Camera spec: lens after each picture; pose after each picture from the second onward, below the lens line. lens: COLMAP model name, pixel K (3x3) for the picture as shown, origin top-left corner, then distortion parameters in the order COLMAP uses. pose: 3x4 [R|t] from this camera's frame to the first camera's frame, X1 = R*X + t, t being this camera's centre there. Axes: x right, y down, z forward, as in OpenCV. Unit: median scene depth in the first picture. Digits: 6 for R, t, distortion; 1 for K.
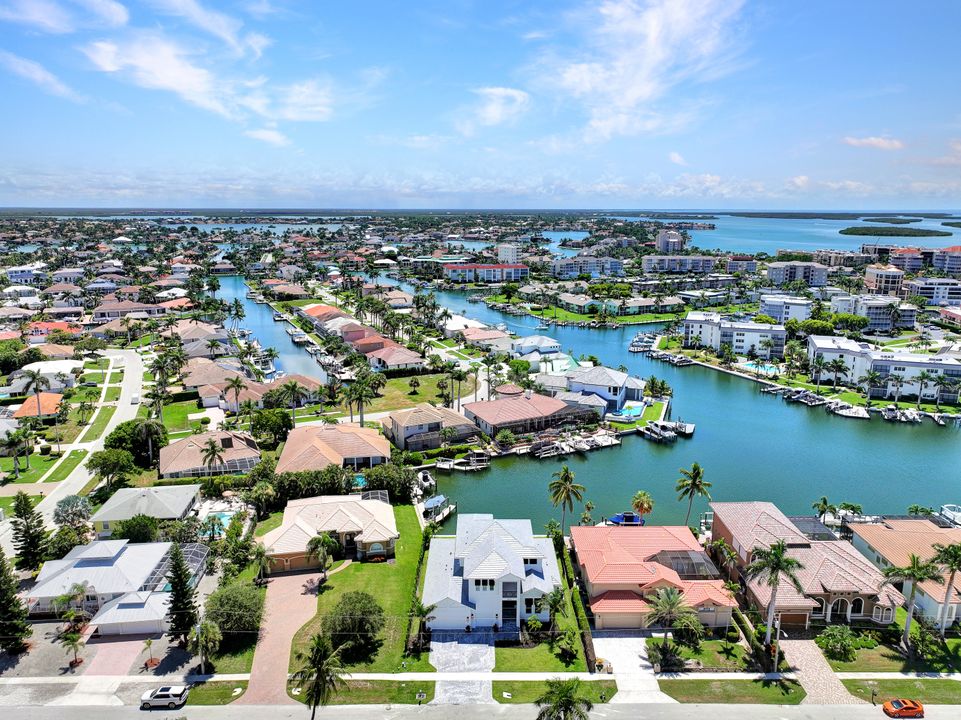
lens RADIAL K [[672.1, 0, 483.0], [0, 672.1, 357.0], [0, 0, 1]] dist [0.000985, 0.010292]
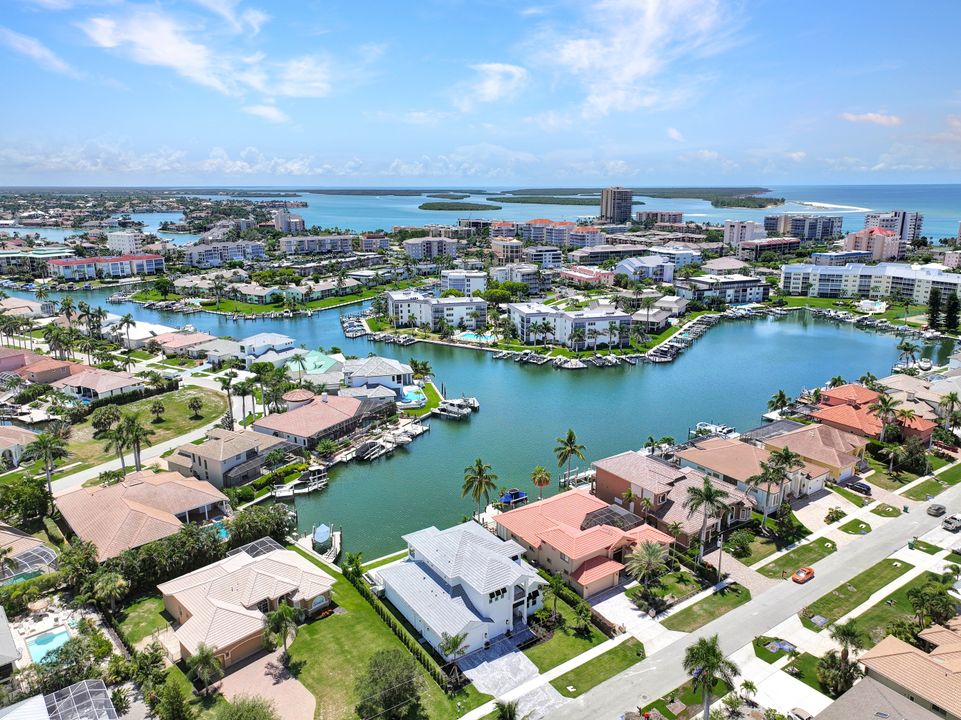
lens RADIAL K [[672.1, 0, 483.0], [0, 672.1, 357.0], [0, 0, 1]] dist [0.000985, 0.010292]
pose [[0.825021, -0.142915, 0.546732, -0.238778], [0.125224, 0.989675, 0.069736, -0.035304], [-0.551053, 0.010930, 0.834399, 0.092414]]
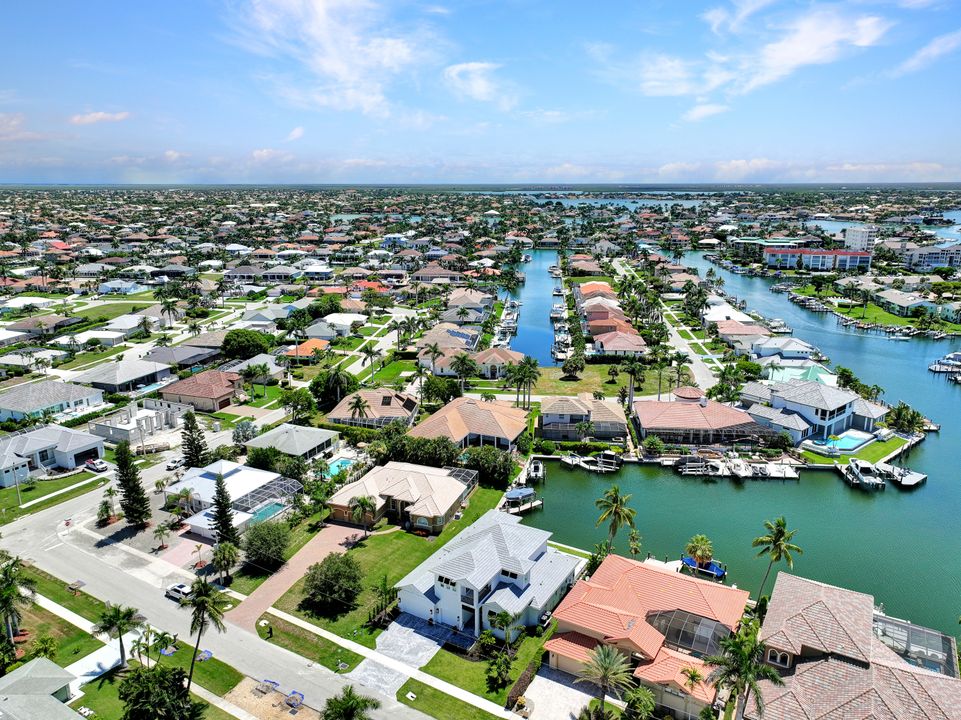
lens RADIAL K [[672.1, 0, 483.0], [0, 672.1, 357.0], [0, 0, 1]] dist [0.000985, 0.010292]
pose [[0.858464, 0.125298, -0.497332, 0.234377], [-0.107610, 0.992118, 0.064204, -0.025861], [0.501457, -0.001599, 0.865181, 0.087906]]
